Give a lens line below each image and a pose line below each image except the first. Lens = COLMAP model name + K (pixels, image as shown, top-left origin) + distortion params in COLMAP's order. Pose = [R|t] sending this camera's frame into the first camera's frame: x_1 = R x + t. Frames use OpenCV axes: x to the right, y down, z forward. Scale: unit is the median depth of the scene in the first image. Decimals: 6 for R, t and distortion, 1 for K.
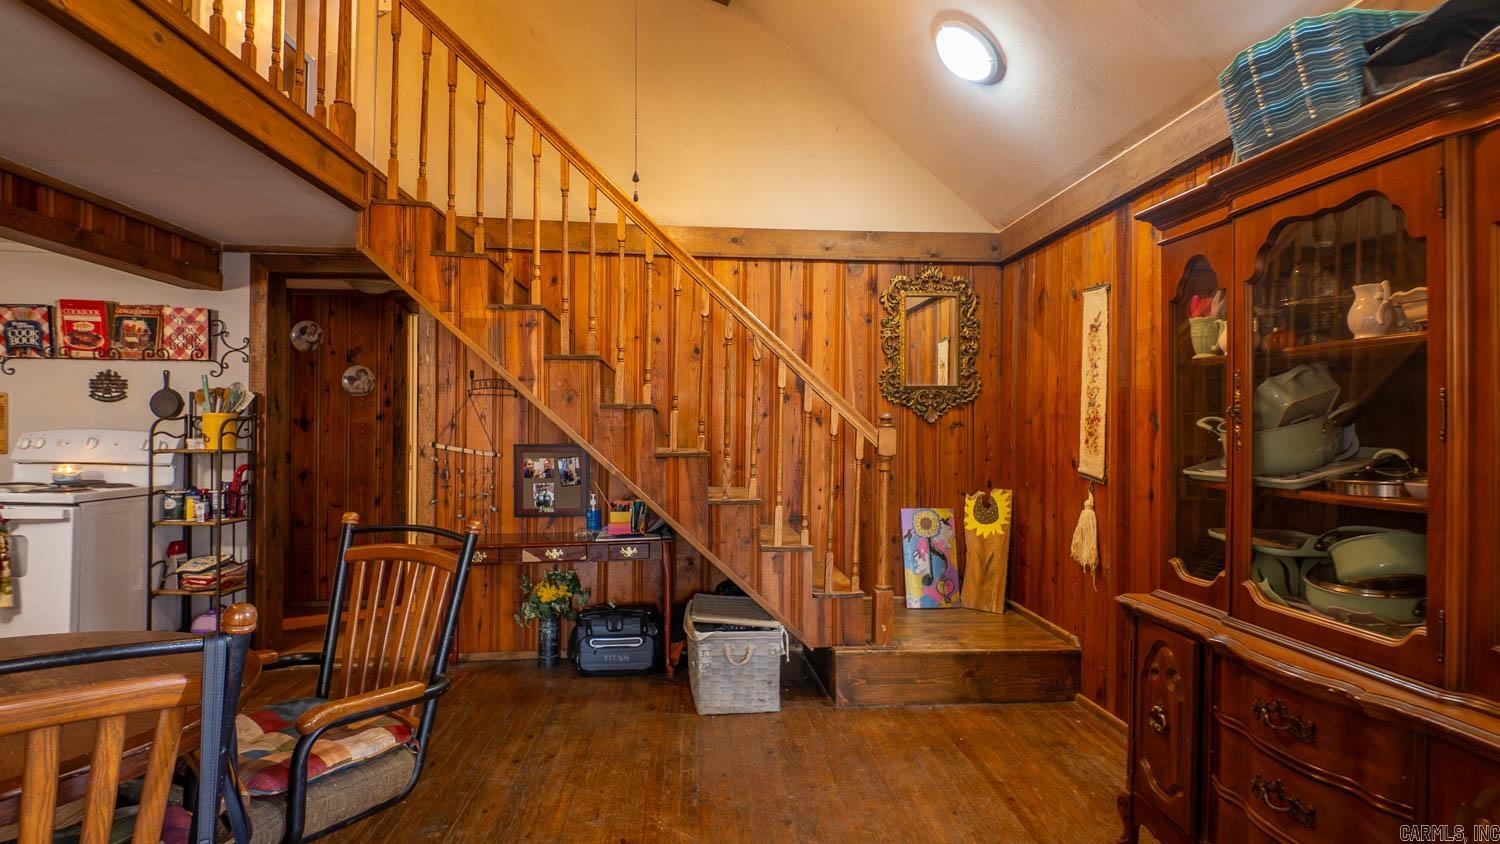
lens RADIAL K [[765.8, 0, 755.5], [0, 765.8, 426.2], [0, 0, 1]] dist [0.020374, -0.023399]
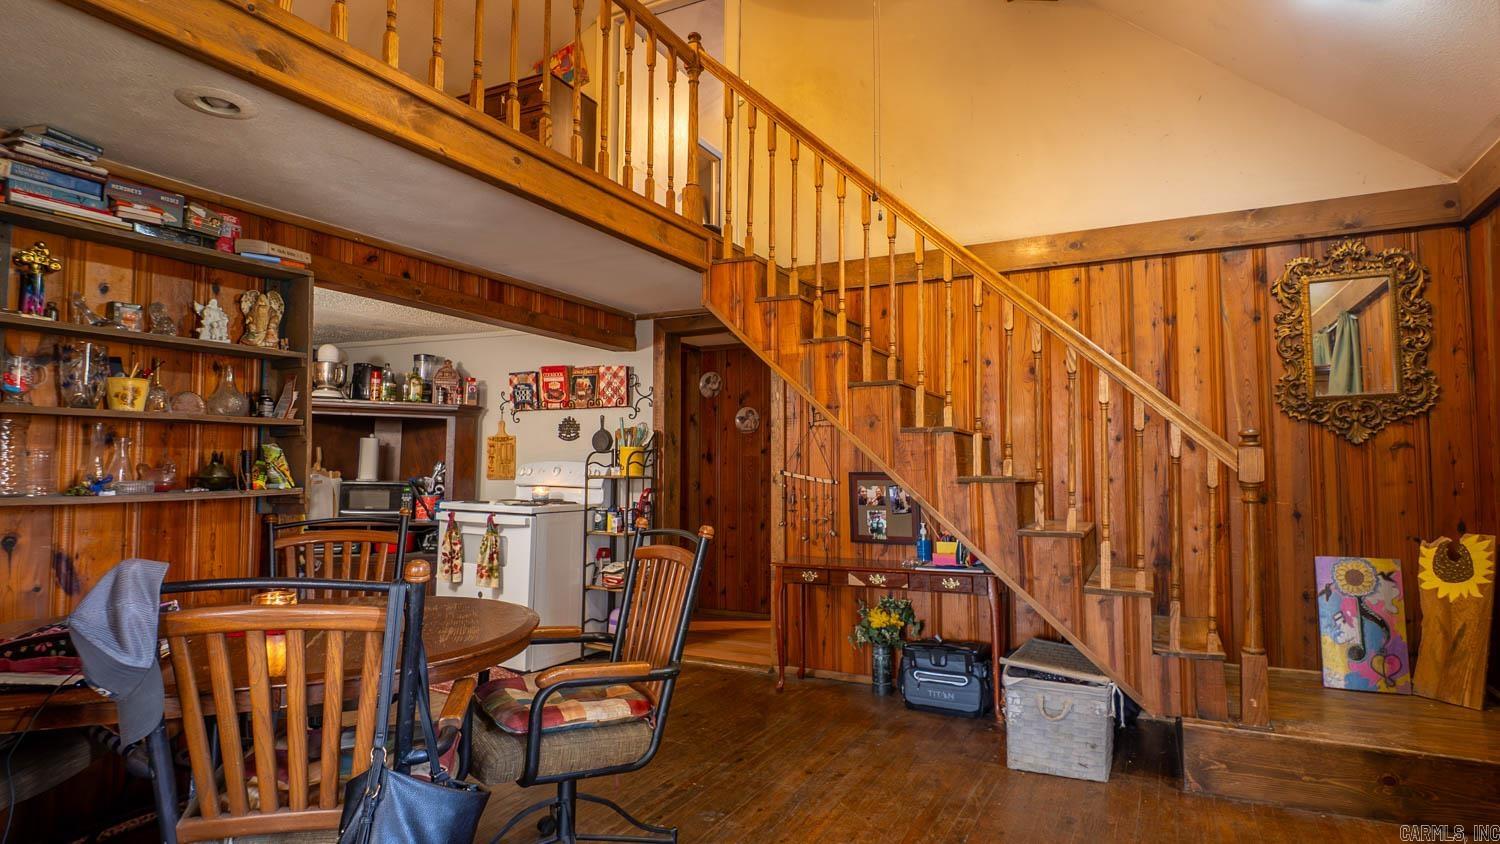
lens RADIAL K [[765.8, 0, 755.5], [0, 765.8, 426.2], [0, 0, 1]] dist [0.020374, -0.023399]
pose [[0.844727, -0.034322, -0.534095, 0.145933], [0.004974, 0.998402, -0.056292, 0.020044], [0.535174, 0.044895, 0.843548, 0.048603]]
